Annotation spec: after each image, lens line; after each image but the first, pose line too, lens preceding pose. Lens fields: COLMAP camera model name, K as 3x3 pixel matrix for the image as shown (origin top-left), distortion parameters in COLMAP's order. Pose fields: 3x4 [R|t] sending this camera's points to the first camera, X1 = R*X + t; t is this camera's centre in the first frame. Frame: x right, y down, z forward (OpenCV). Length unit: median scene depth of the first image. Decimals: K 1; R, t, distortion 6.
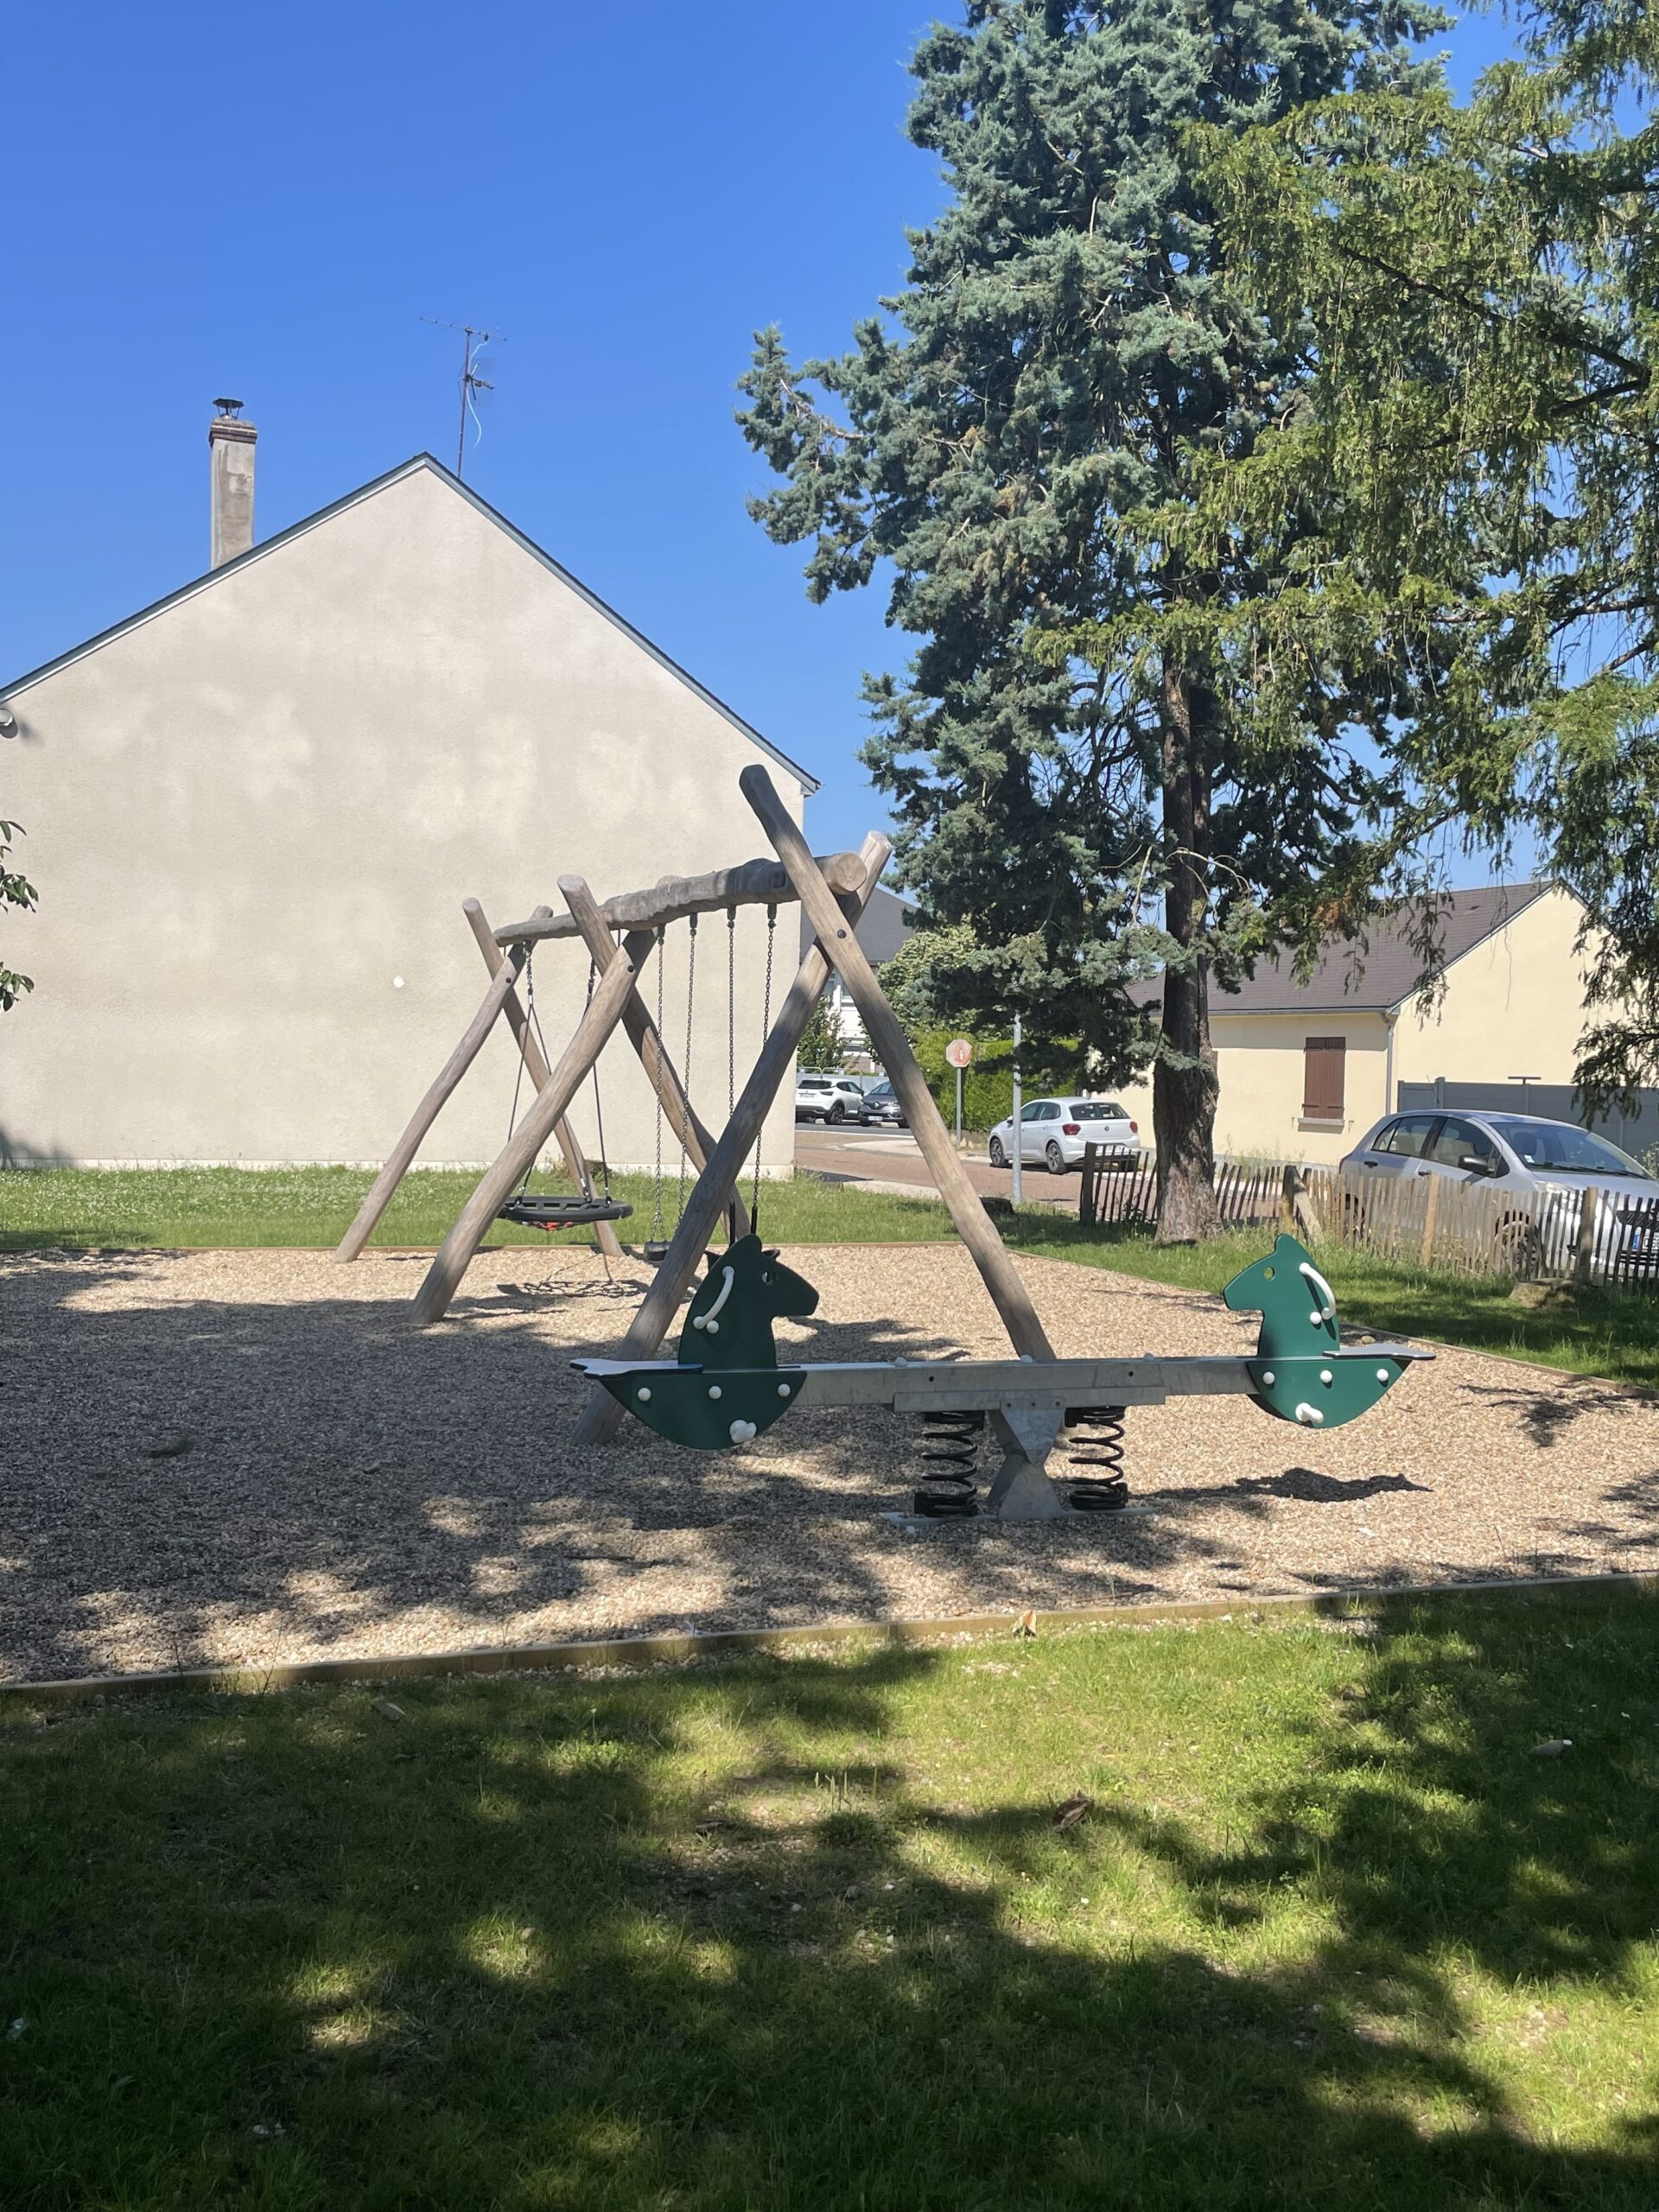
lens RADIAL K [[2114.9, 0, 839.7], [0, 2114.9, 996.2], [0, 0, 1]] dist [0.020601, 0.000000]
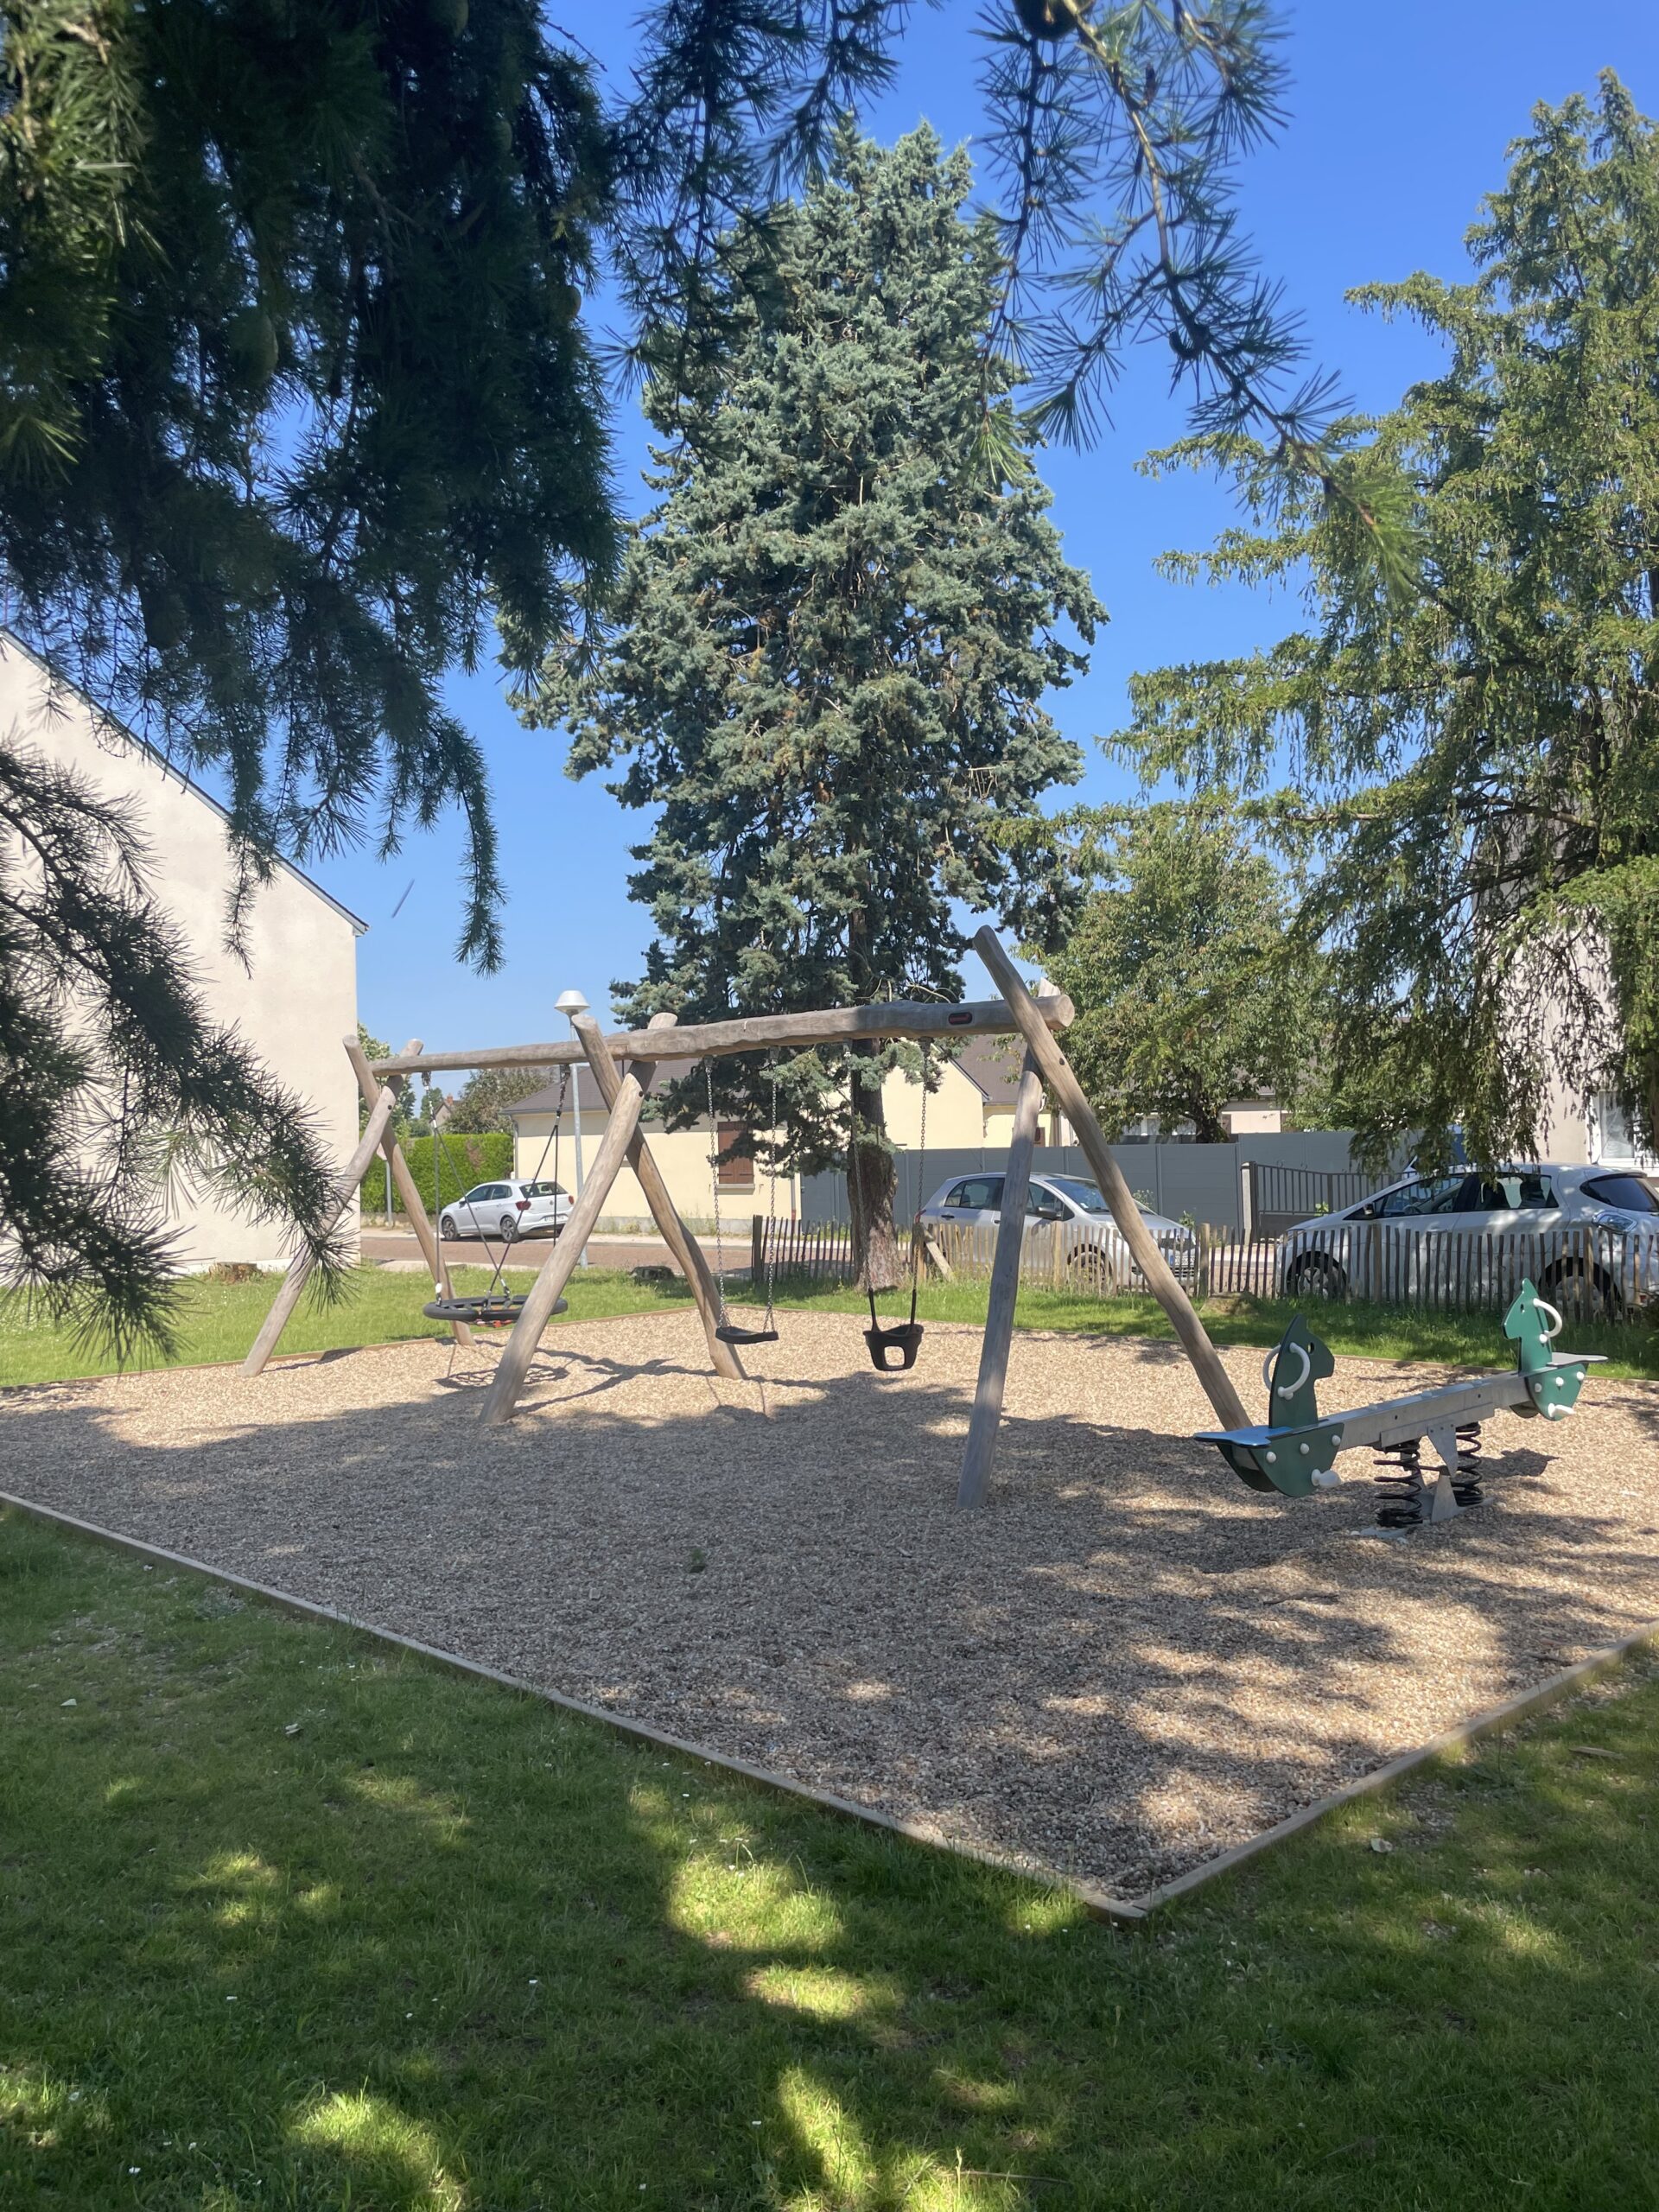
lens RADIAL K [[1668.5, 0, 798.2], [0, 1668.5, 1021.2], [0, 0, 1]] dist [0.022289, -0.038219]
pose [[0.926466, -0.025494, 0.375515, -0.286355], [0.040849, 0.998621, -0.032984, -0.015428], [-0.374156, 0.045898, 0.926229, 0.089068]]
